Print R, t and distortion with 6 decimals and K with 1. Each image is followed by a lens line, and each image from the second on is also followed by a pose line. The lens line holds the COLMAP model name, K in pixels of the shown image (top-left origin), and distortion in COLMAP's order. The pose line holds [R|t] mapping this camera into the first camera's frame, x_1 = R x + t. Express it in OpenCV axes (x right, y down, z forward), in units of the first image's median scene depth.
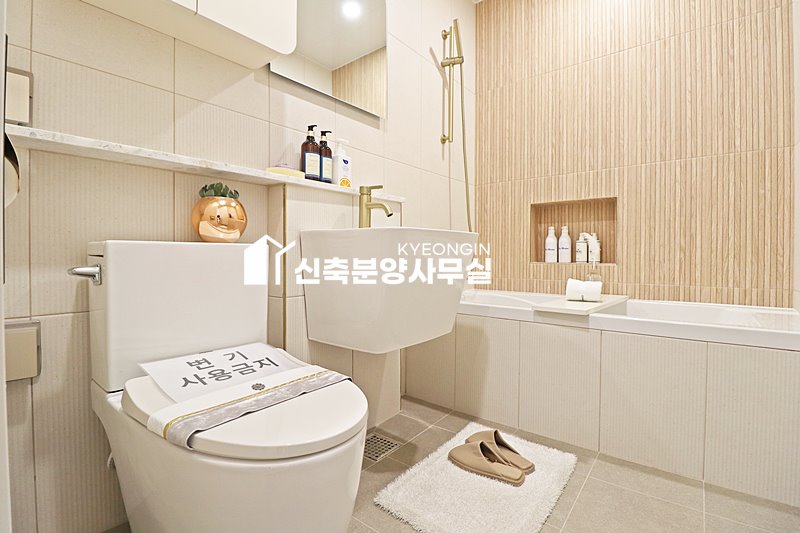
lens RADIAL K [[374.7, 0, 400.7], [0, 374.7, 259.9], [0, 0, 1]] dist [-0.002037, -0.010479]
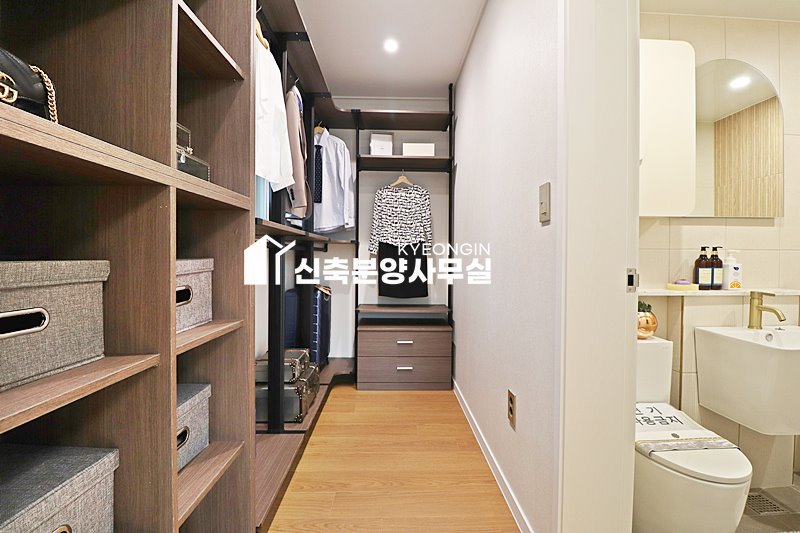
lens RADIAL K [[374.7, 0, 400.7], [0, 374.7, 259.9], [0, 0, 1]] dist [-0.002037, -0.010479]
pose [[0.651036, 0.009930, -0.758982, 0.077375], [-0.017242, 0.999850, -0.001709, -0.317681], [0.758851, 0.014199, 0.651109, -0.782610]]
